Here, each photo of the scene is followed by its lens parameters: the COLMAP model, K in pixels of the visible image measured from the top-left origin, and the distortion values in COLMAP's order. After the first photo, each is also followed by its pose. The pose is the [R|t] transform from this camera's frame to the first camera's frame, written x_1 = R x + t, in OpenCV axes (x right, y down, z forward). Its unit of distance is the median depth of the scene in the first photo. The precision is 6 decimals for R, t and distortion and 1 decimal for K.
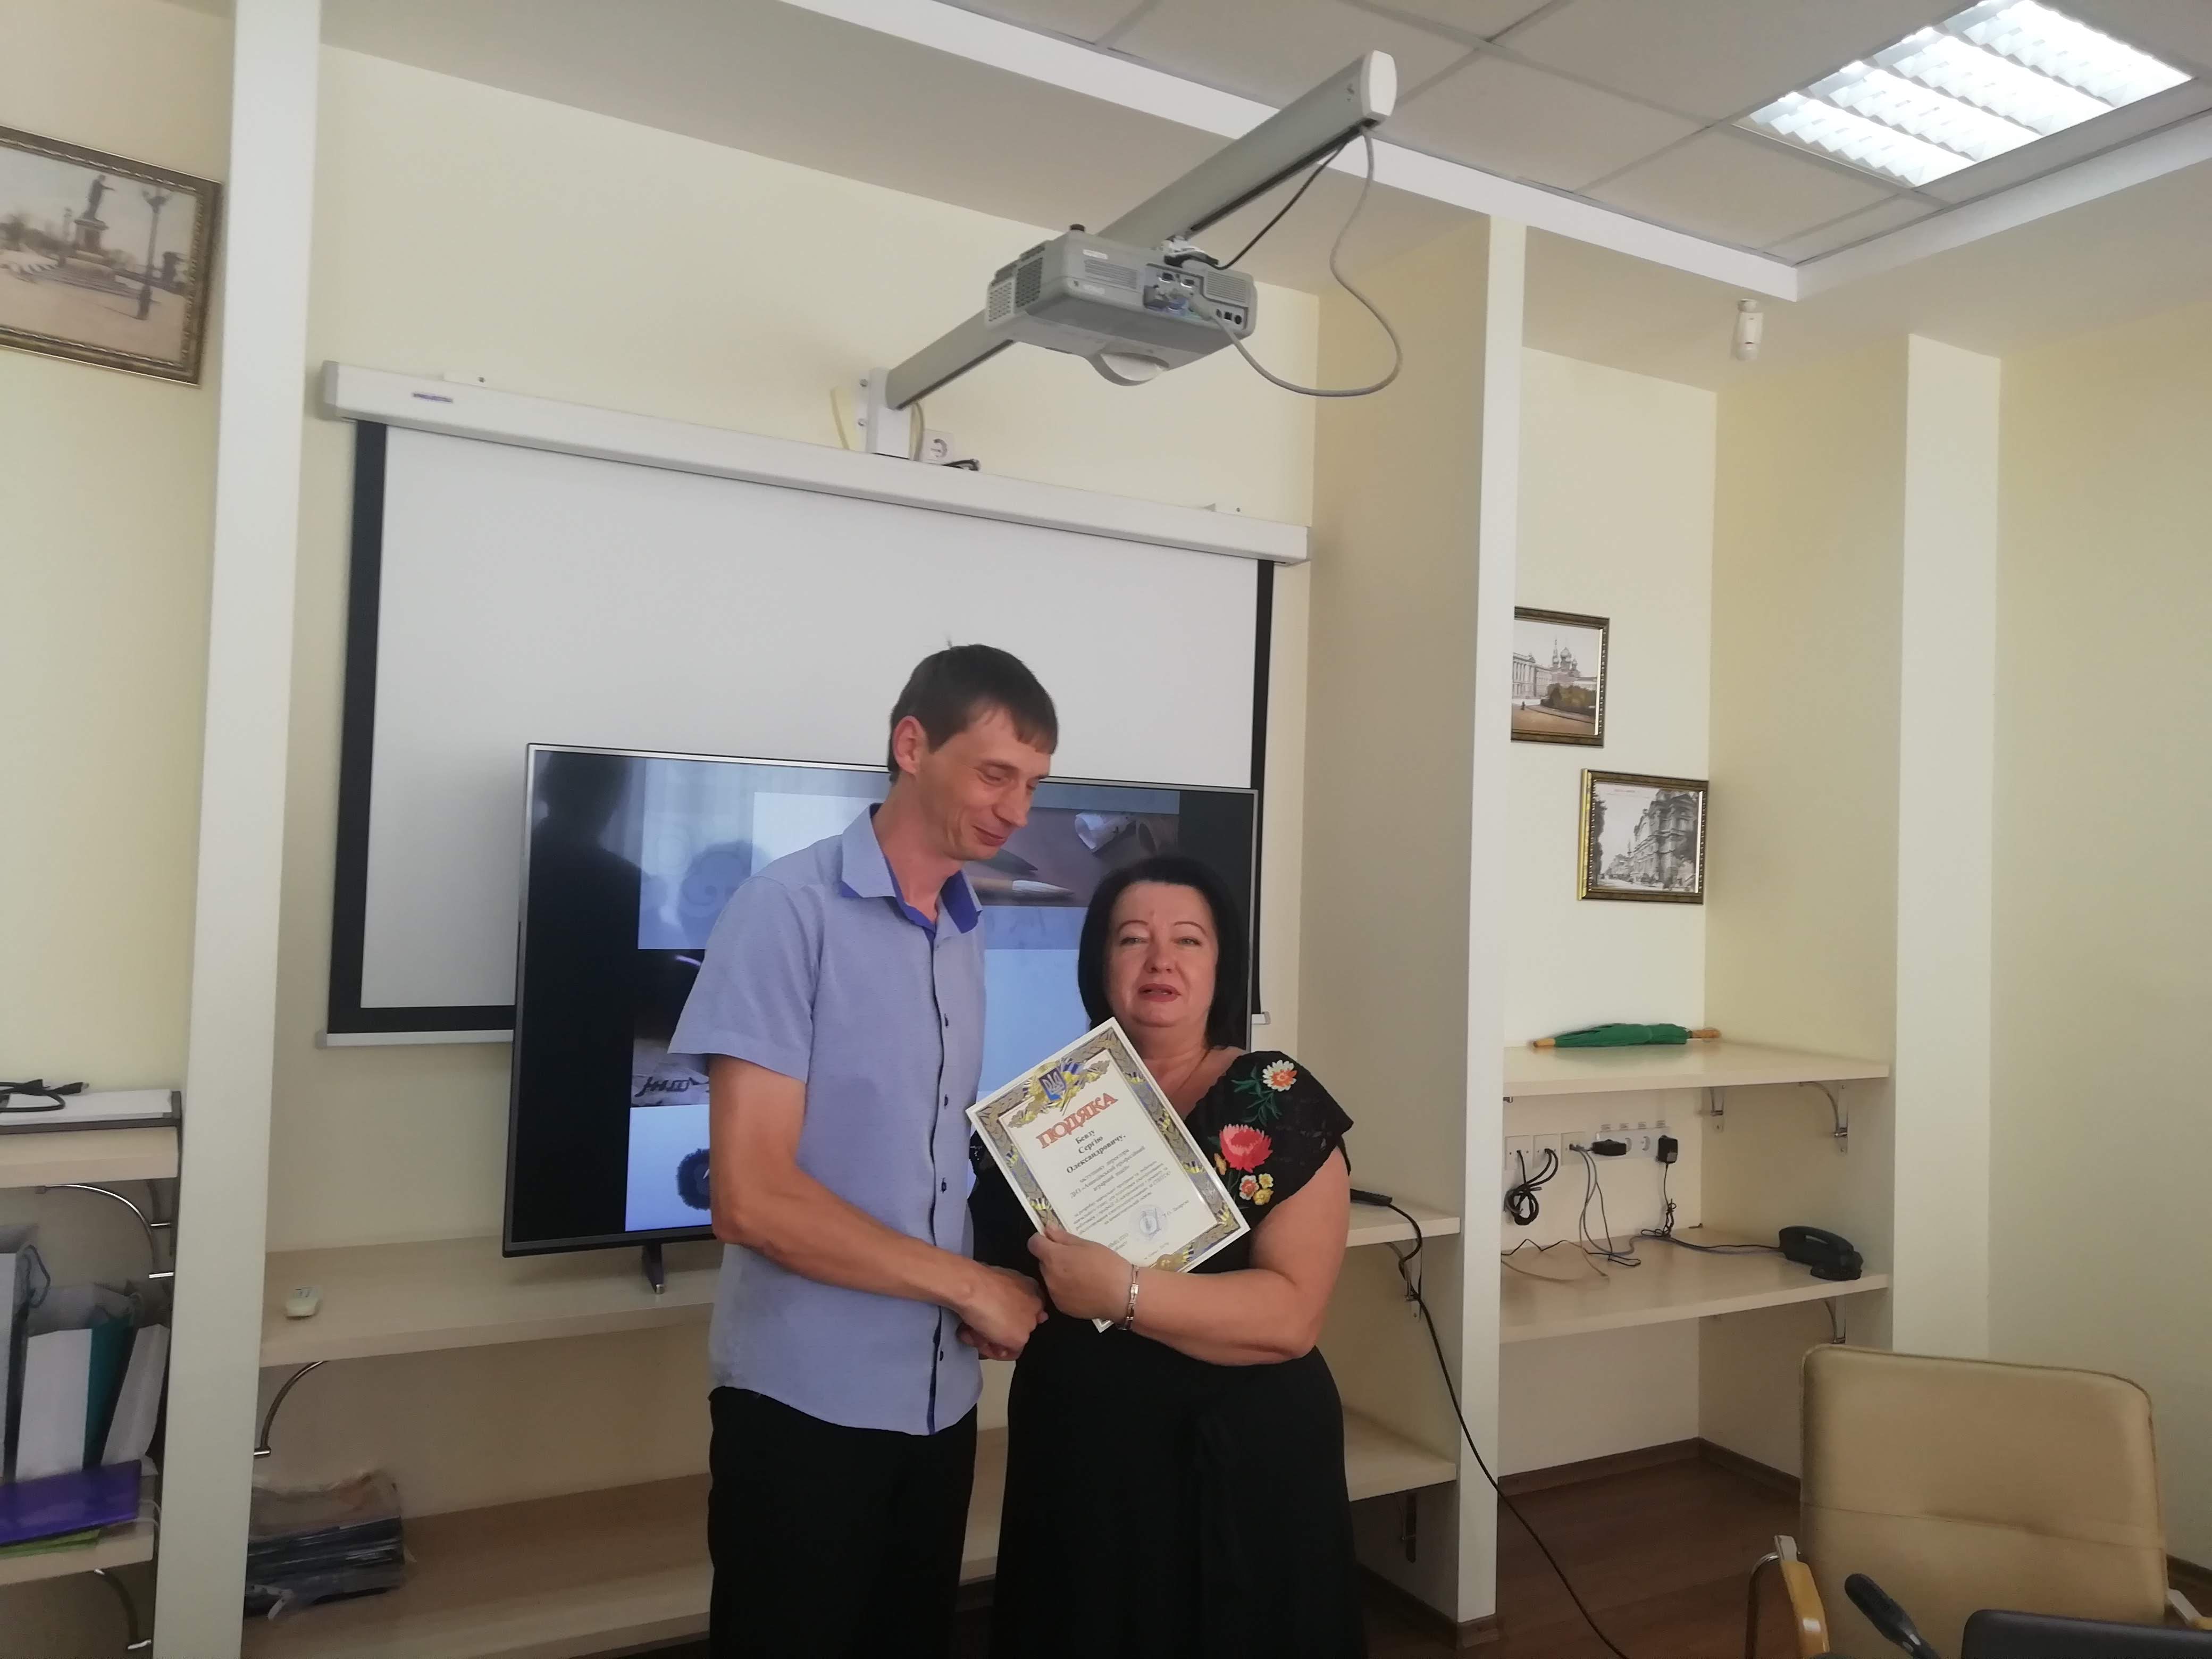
lens RADIAL K [[1636.3, 0, 1119.5], [0, 1636.3, 832.2], [0, 0, 1]] dist [0.035048, -0.007667]
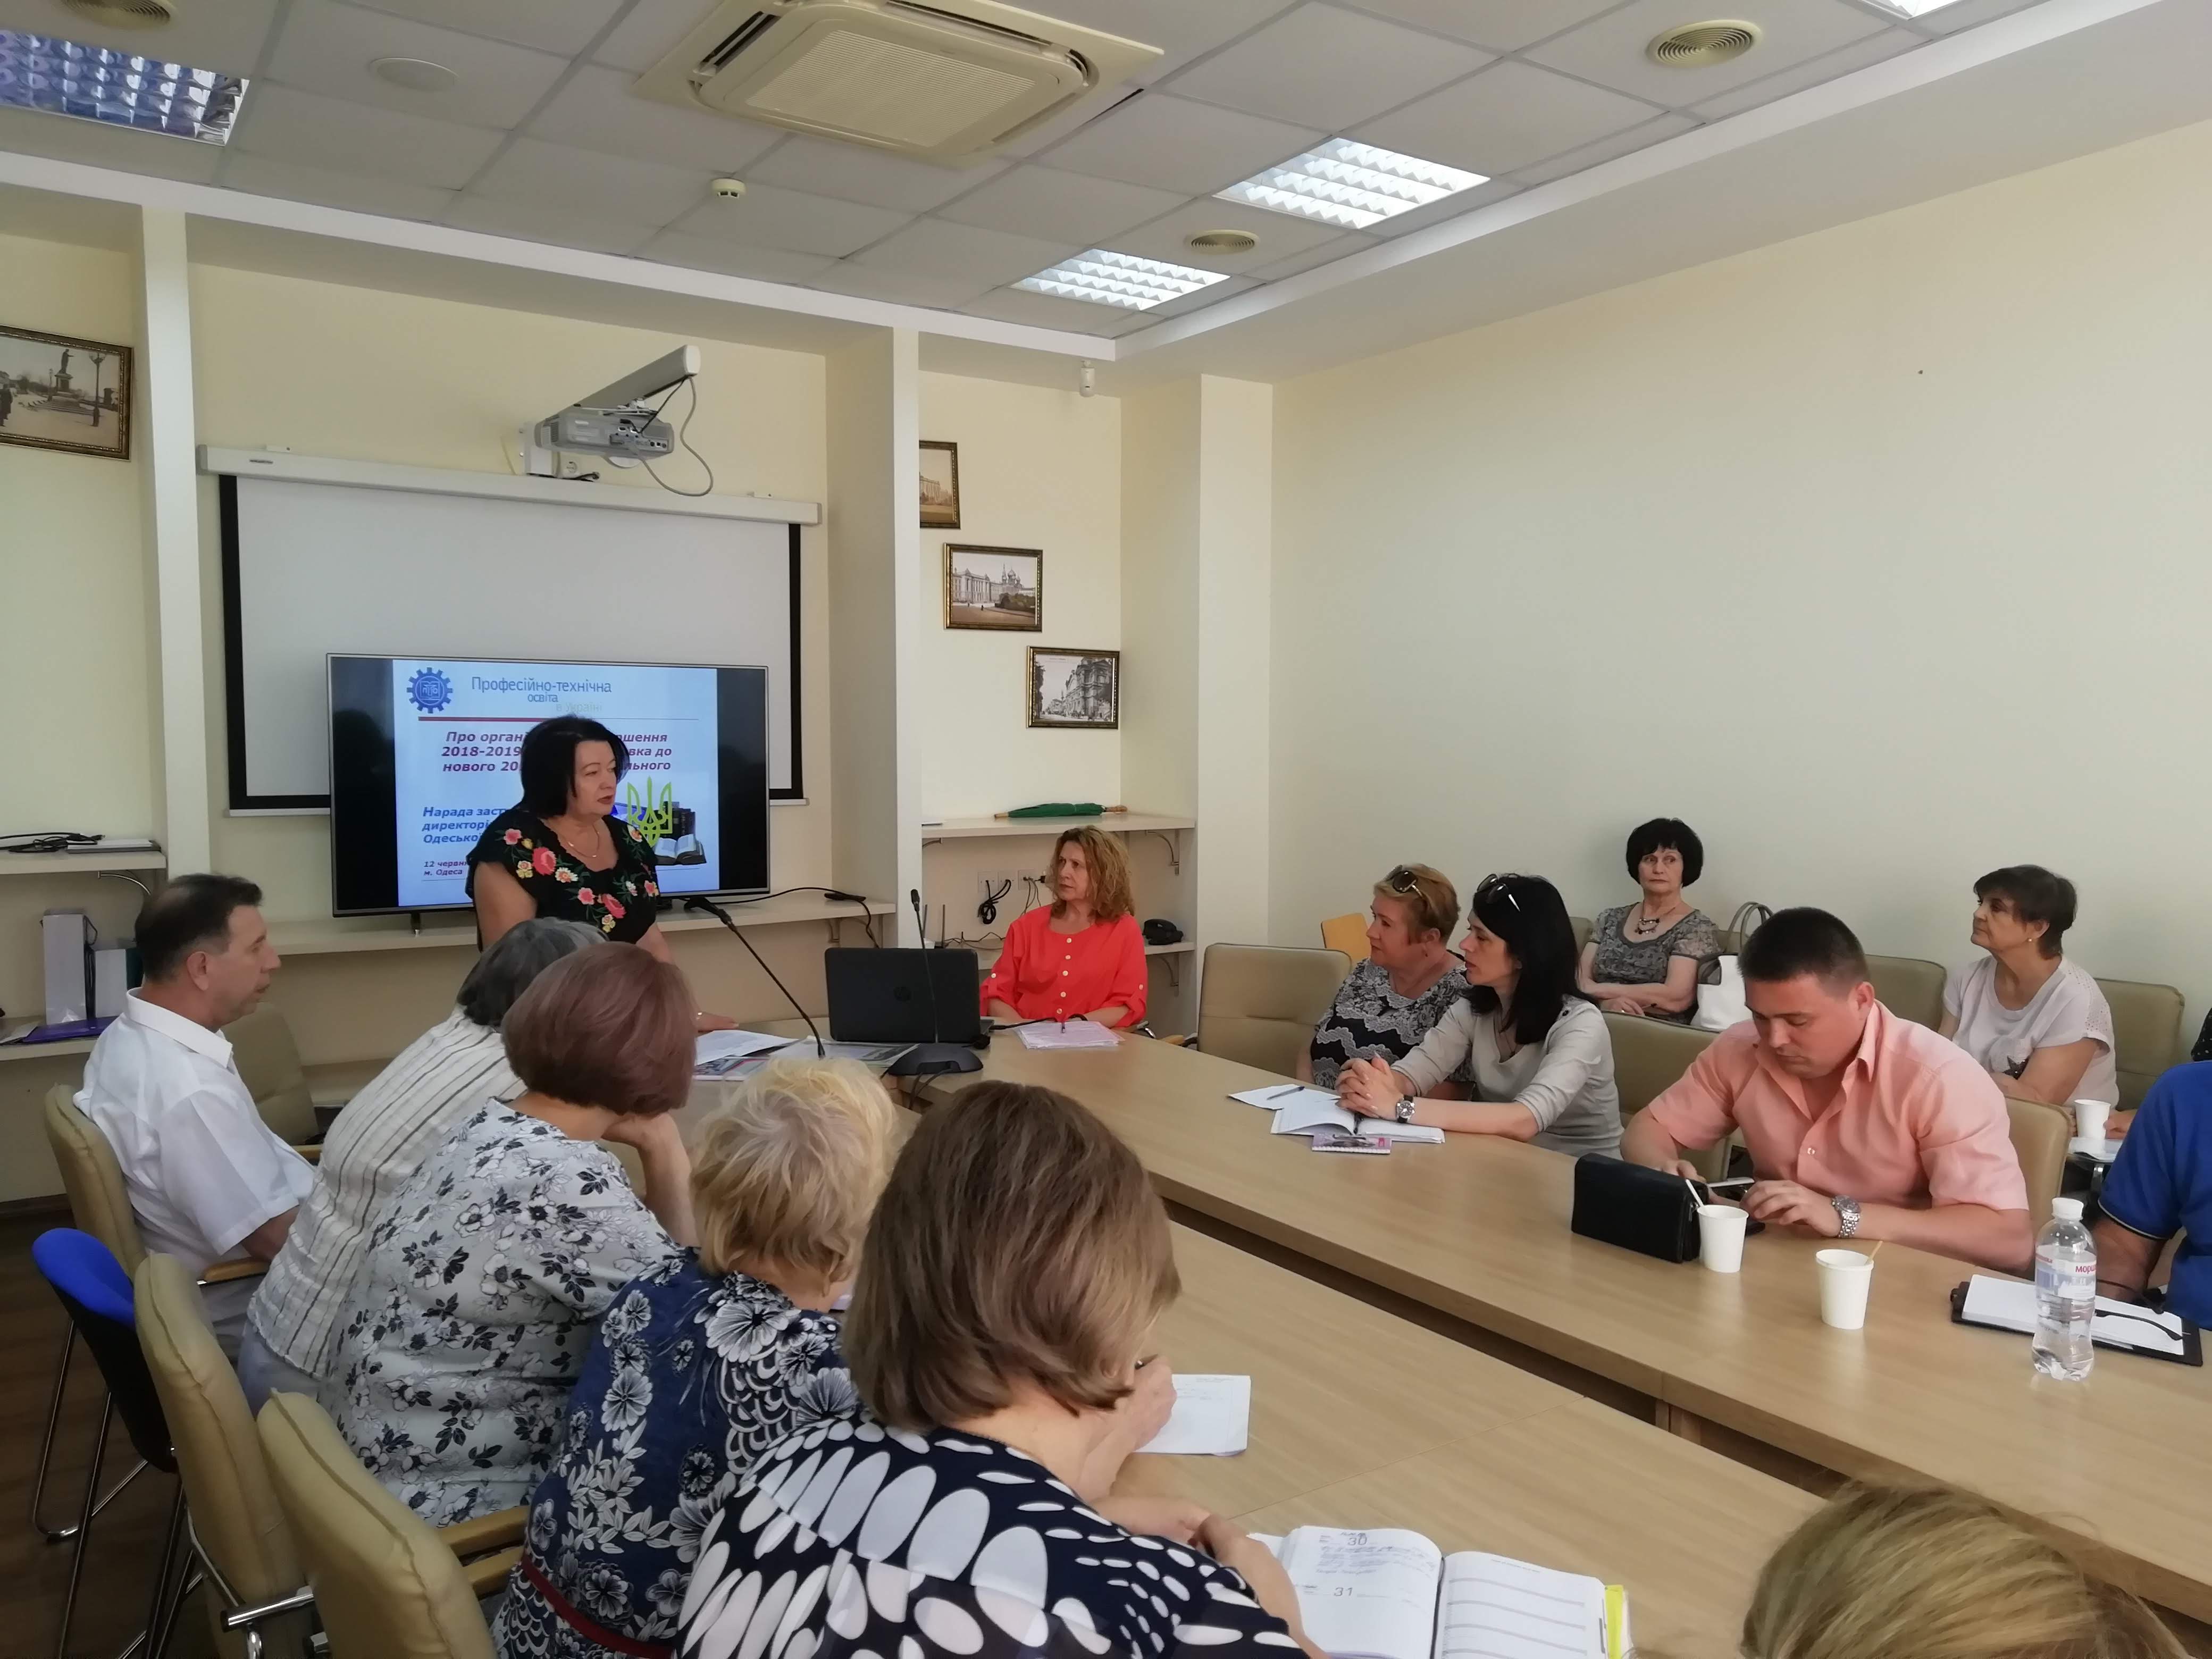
lens RADIAL K [[1576.5, 0, 1139.7], [0, 1576.5, 842.1], [0, 0, 1]] dist [0.006730, 0.002868]
pose [[0.994526, -0.034602, 0.098594, 0.234009], [0.025212, 0.995164, 0.094934, 0.008753], [-0.101402, -0.091929, 0.990589, -0.559482]]
